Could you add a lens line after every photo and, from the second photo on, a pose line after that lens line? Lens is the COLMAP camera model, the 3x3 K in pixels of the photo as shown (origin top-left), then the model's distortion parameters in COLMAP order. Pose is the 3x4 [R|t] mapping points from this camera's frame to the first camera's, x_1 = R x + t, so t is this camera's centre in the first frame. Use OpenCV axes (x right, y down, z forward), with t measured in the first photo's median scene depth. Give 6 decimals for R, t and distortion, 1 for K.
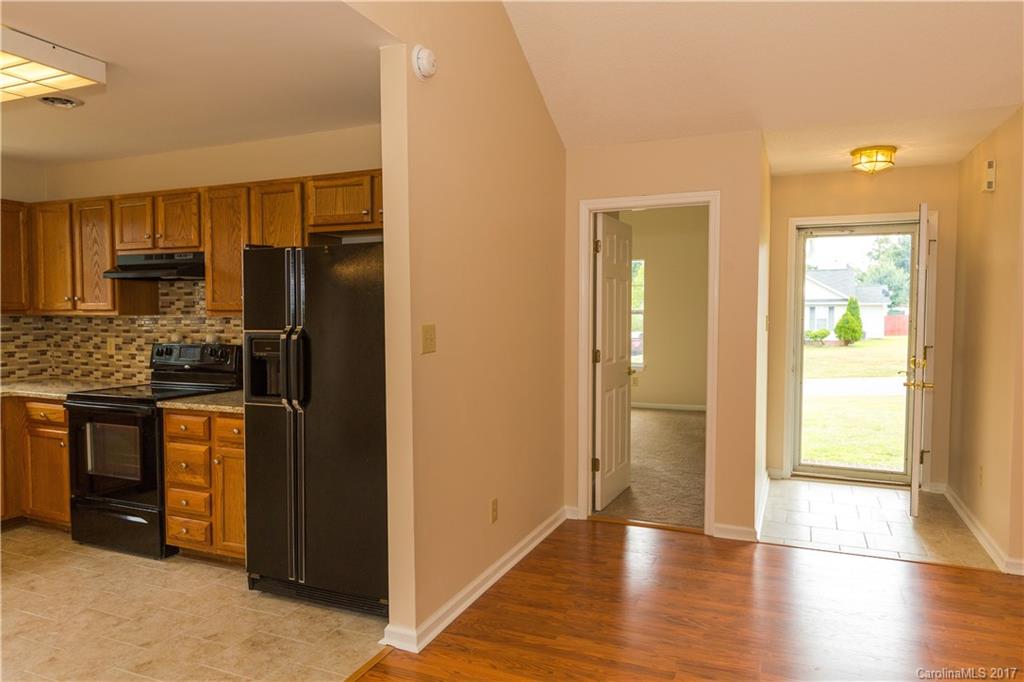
lens RADIAL K [[699.0, 0, 518.7], [0, 699.0, 337.4], [0, 0, 1]] dist [-0.013086, 0.031508]
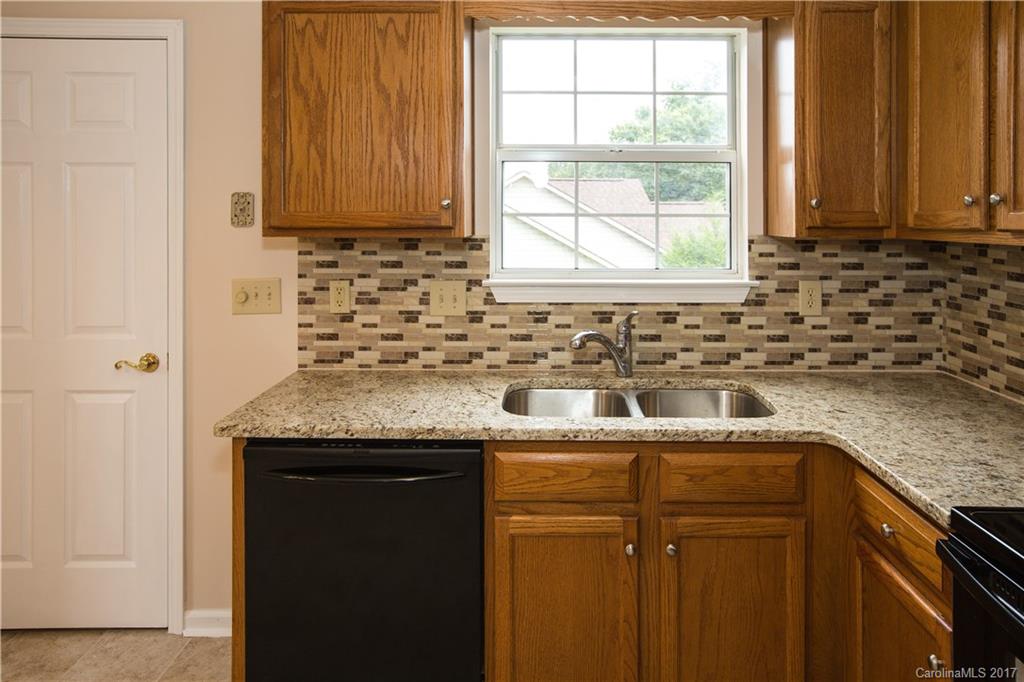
lens RADIAL K [[711.3, 0, 519.5], [0, 711.3, 207.7], [0, 0, 1]] dist [-0.014747, 0.013894]
pose [[0.392593, -0.011608, -0.919639, -0.436616], [-0.038993, 0.998811, -0.029253, -0.034253], [0.918885, 0.047344, 0.391674, 0.701992]]
